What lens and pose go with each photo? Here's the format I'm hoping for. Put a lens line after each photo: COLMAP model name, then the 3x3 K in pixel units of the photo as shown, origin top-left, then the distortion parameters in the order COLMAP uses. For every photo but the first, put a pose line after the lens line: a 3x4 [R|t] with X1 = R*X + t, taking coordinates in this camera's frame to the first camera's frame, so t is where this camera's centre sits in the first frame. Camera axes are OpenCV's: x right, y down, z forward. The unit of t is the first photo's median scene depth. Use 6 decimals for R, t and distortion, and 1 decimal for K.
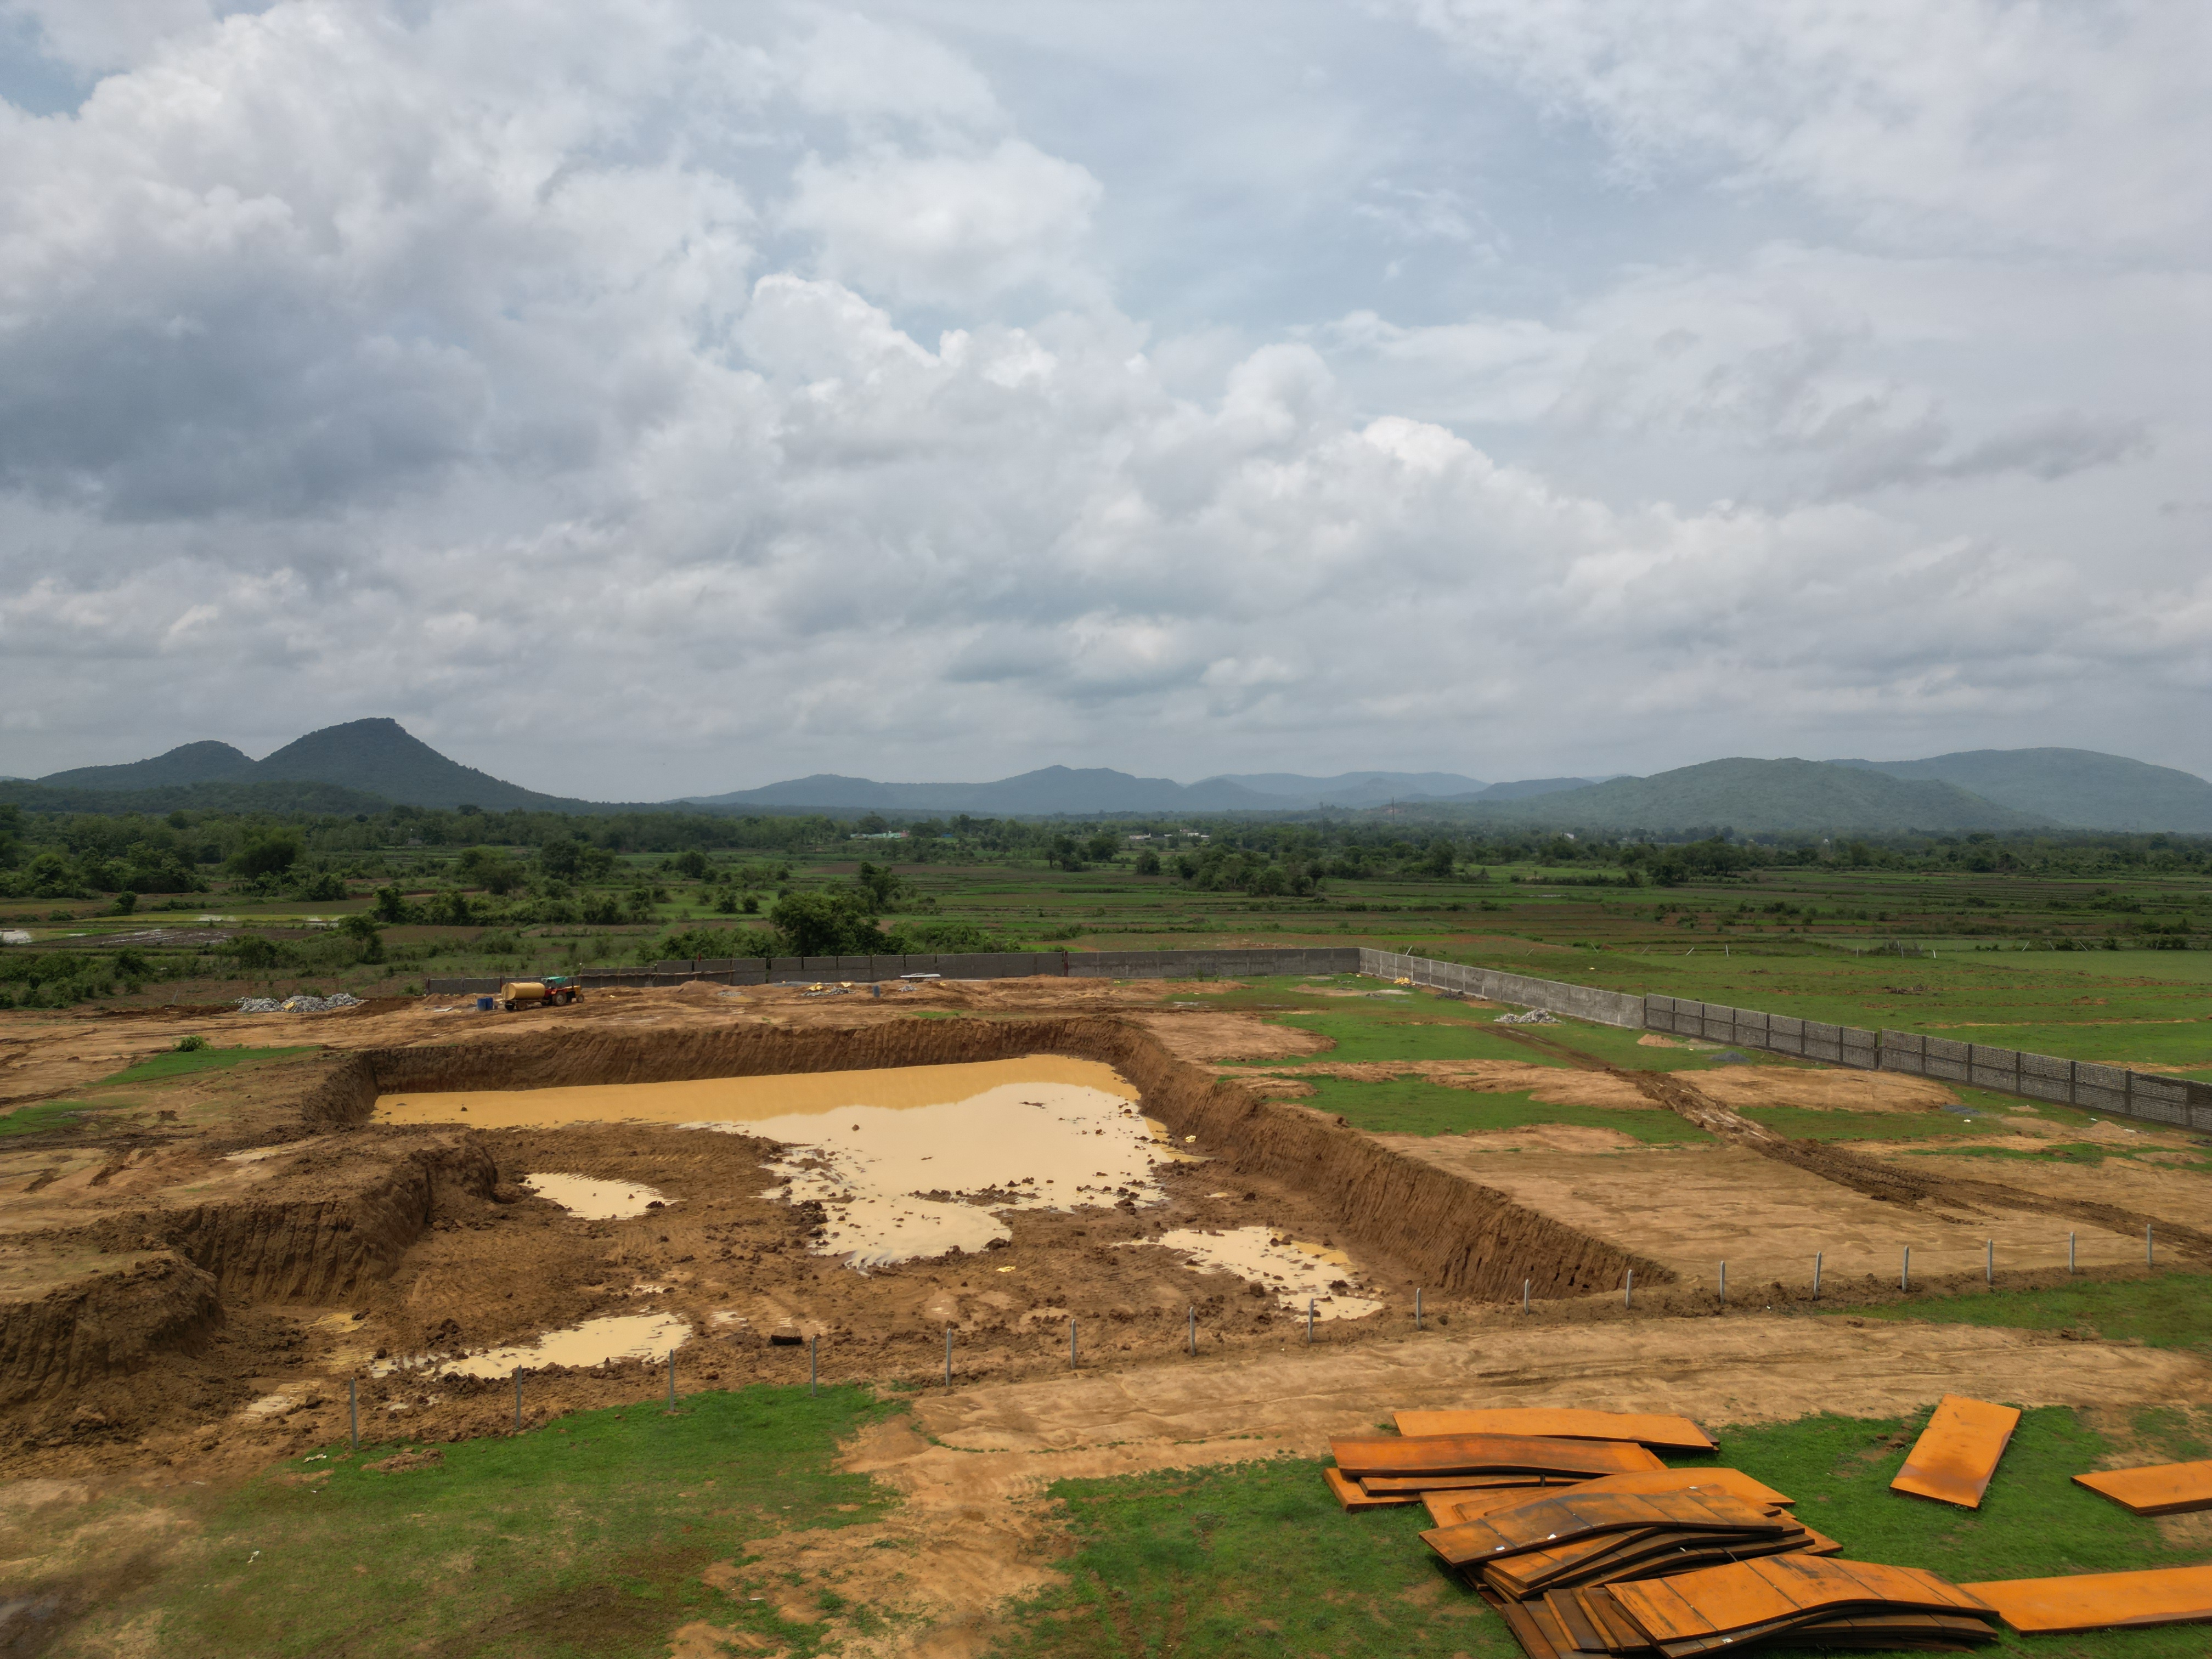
lens RADIAL K [[1545.3, 0, 1106.8], [0, 1545.3, 824.5], [0, 0, 1]] dist [0.091927, -0.090029]
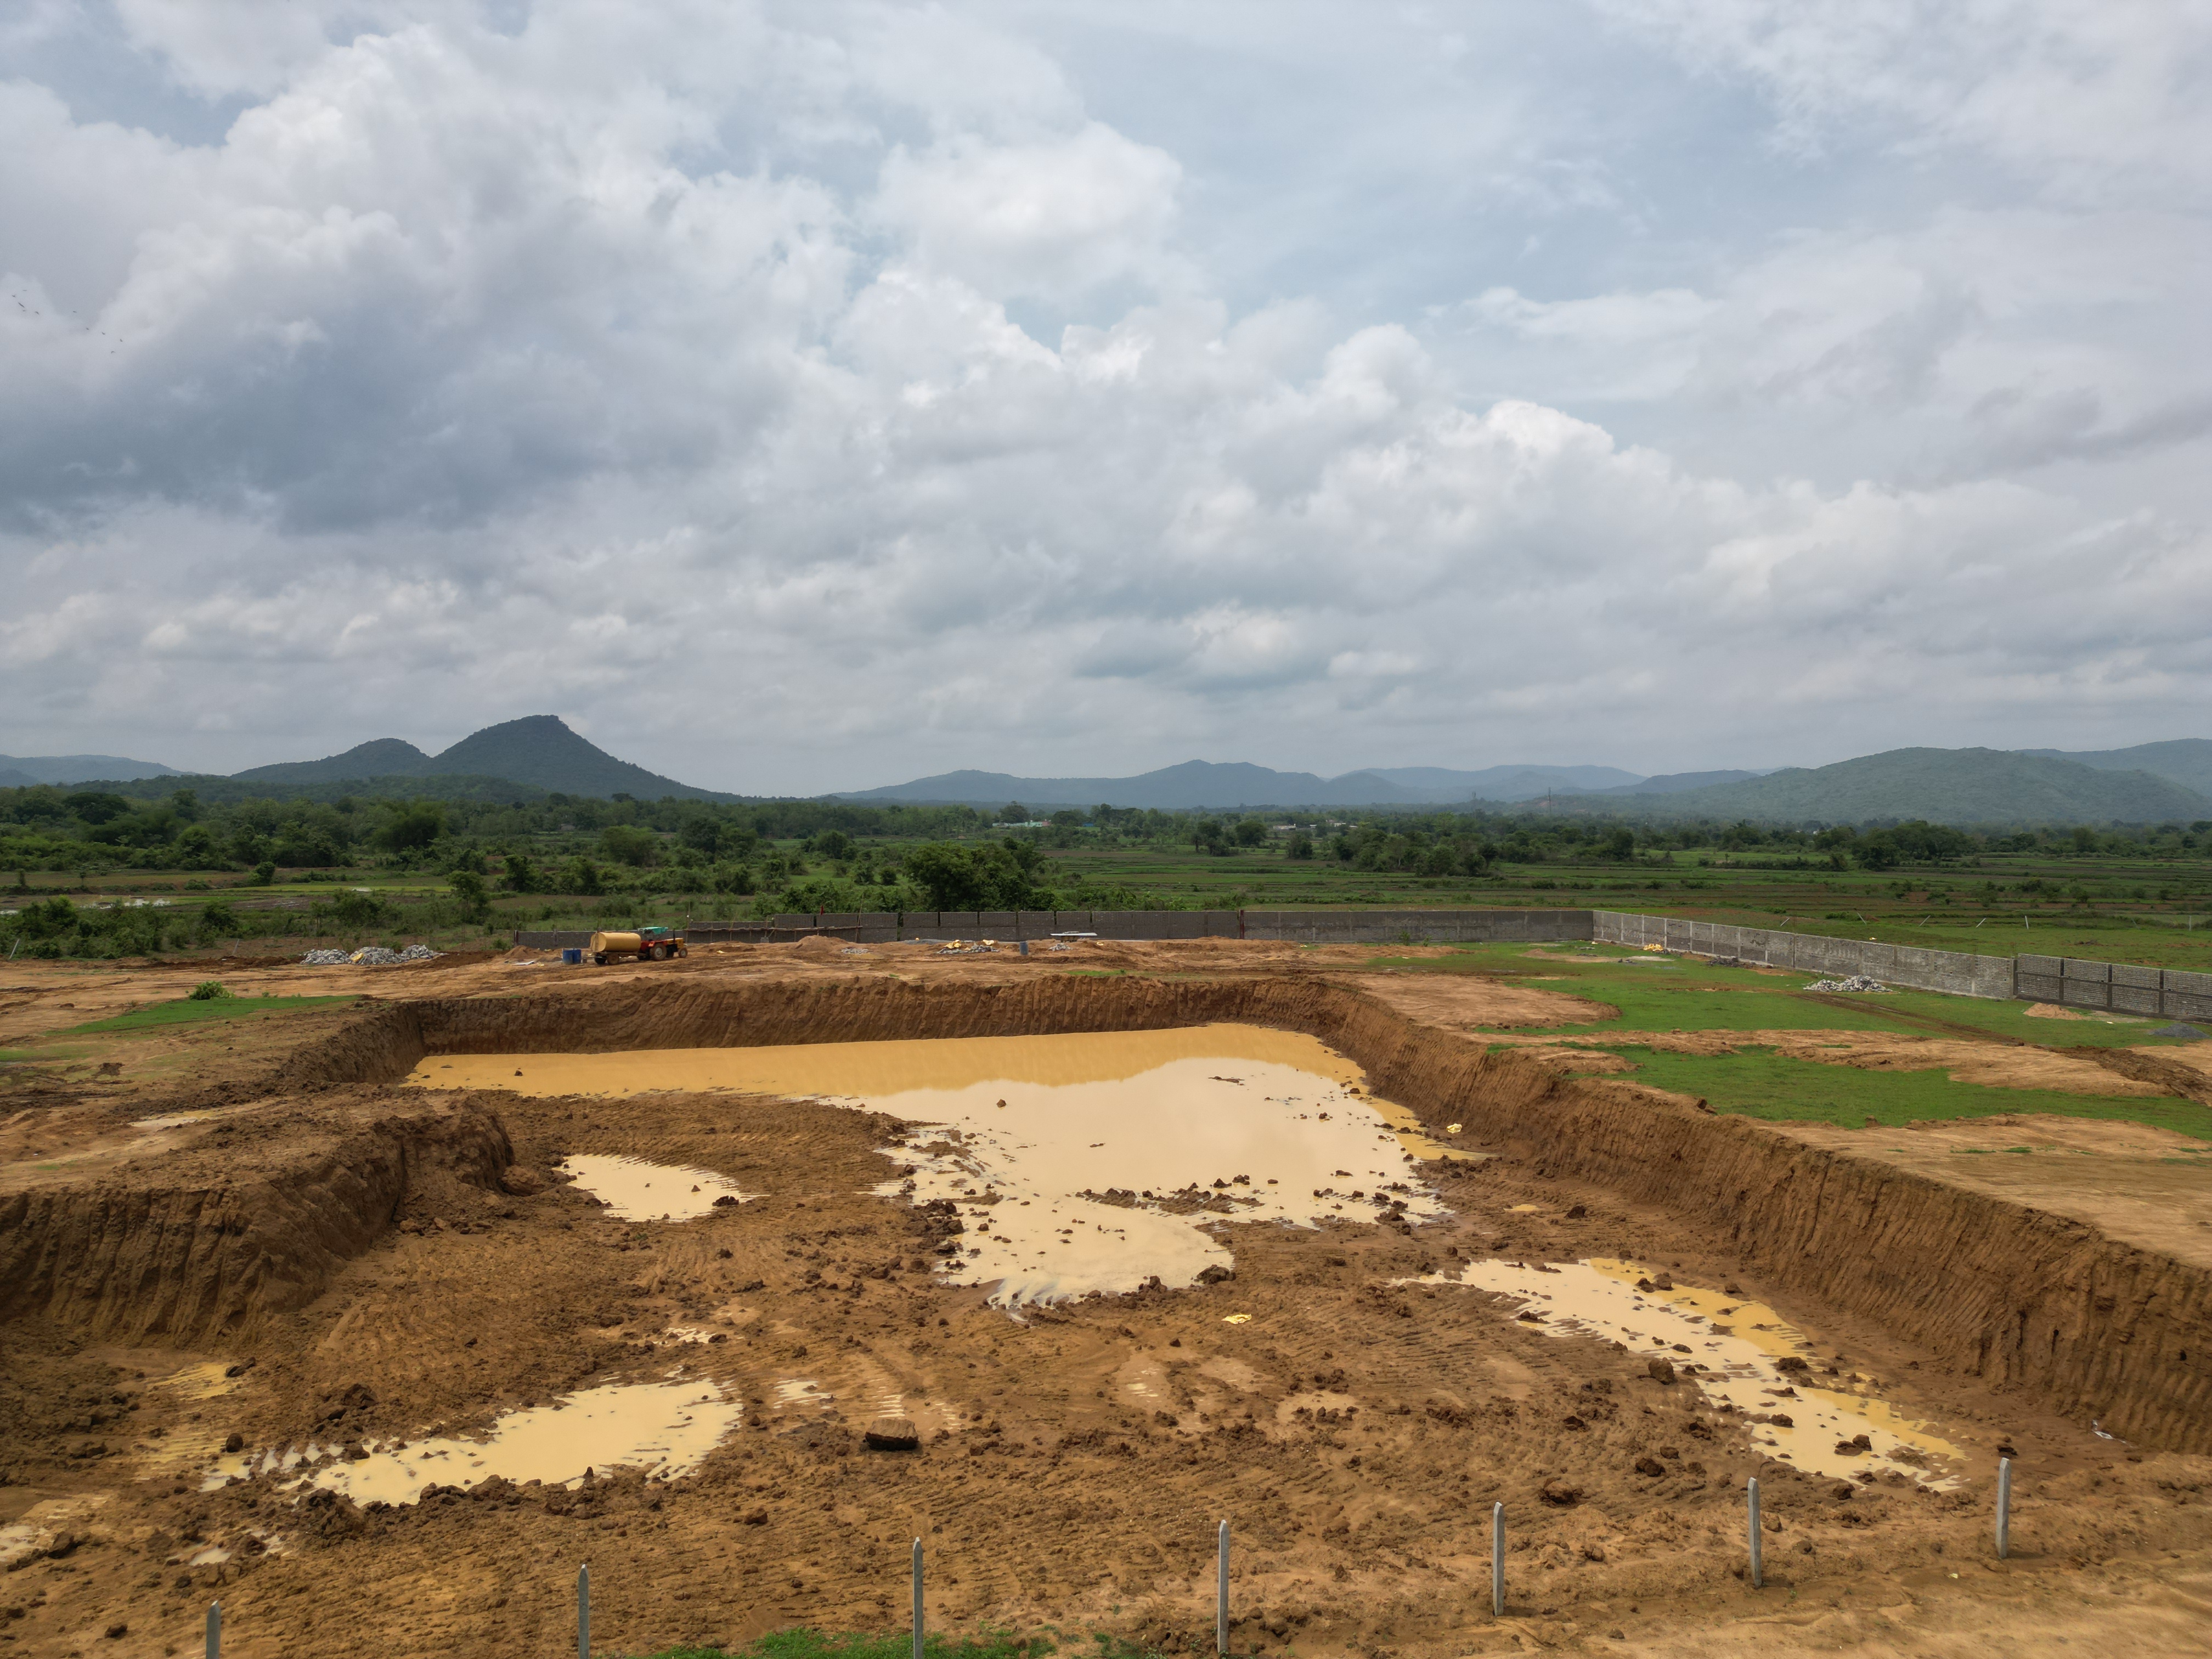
lens RADIAL K [[1545.3, 0, 1102.5], [0, 1545.3, 826.0], [0, 0, 1]] dist [0.091927, -0.090029]
pose [[0.995691, -0.000882, -0.092732, -0.042052], [0.001225, 0.999993, 0.003640, 0.056739], [0.092728, -0.003738, 0.995684, 0.250663]]
